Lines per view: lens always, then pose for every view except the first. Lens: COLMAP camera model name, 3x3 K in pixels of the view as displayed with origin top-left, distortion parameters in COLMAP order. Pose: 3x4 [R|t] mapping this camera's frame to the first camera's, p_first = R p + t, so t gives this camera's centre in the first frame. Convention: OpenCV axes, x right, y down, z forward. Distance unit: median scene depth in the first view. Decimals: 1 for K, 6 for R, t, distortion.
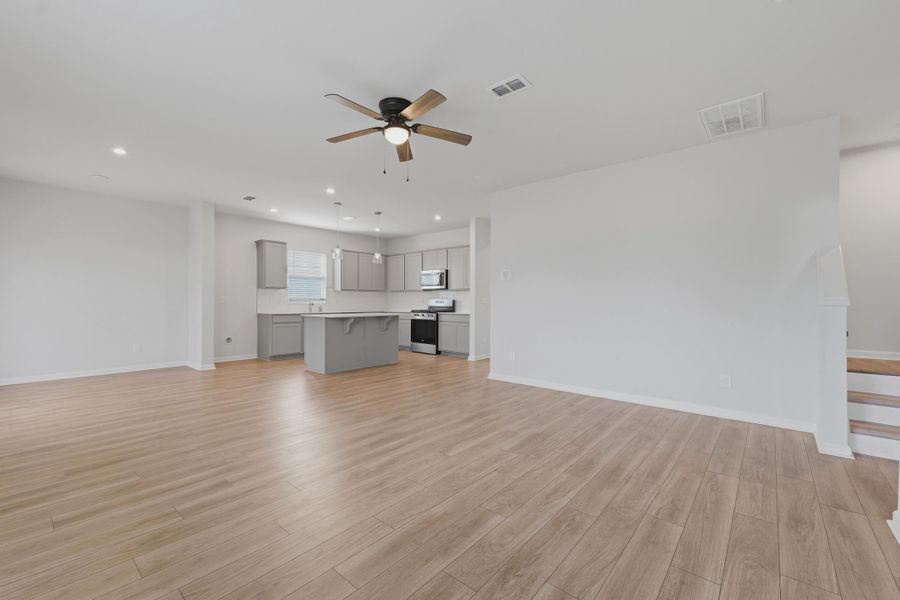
lens RADIAL K [[376.4, 0, 446.0], [0, 376.4, 298.0], [0, 0, 1]] dist [0.000201, 0.000055]
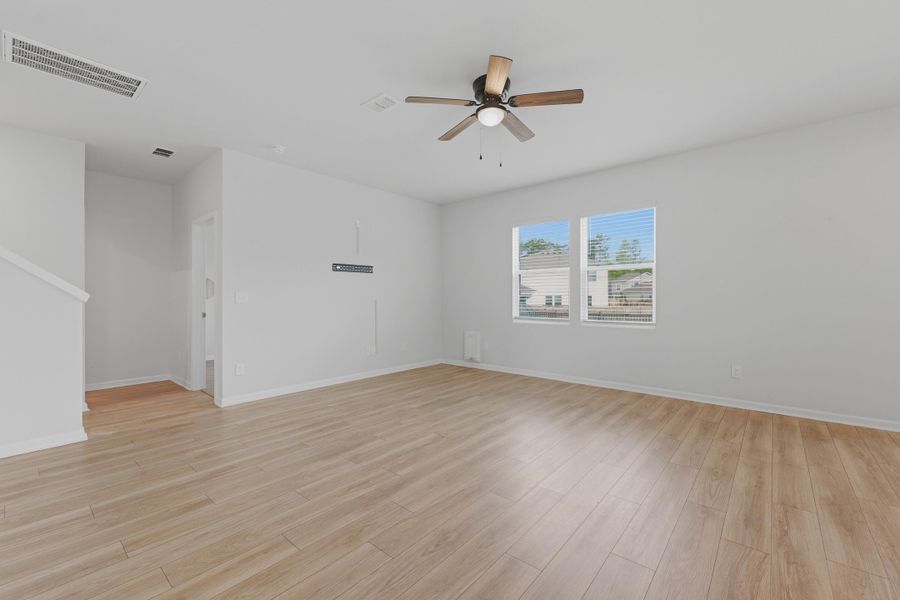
lens RADIAL K [[377.1, 0, 450.0], [0, 377.1, 300.0], [0, 0, 1]] dist [-0.000228, -0.000159]
pose [[-0.999977, -0.000189, -0.006816, -0.027188], [-0.000184, 1.000000, -0.000726, 0.013557], [0.006816, -0.000725, -0.999977, 2.036414]]
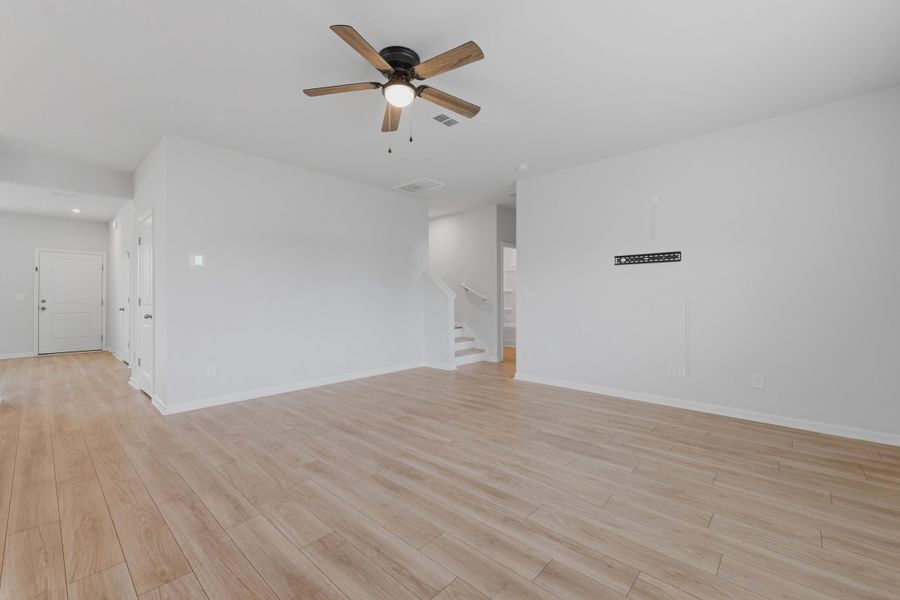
lens RADIAL K [[376.4, 0, 446.0], [0, 376.4, 298.0], [0, 0, 1]] dist [0.000201, 0.000055]
pose [[0.033629, -0.007915, 0.999403, -1.012059], [-0.004447, 0.999958, 0.008069, 0.000967], [-0.999424, -0.004715, 0.033593, 0.933754]]
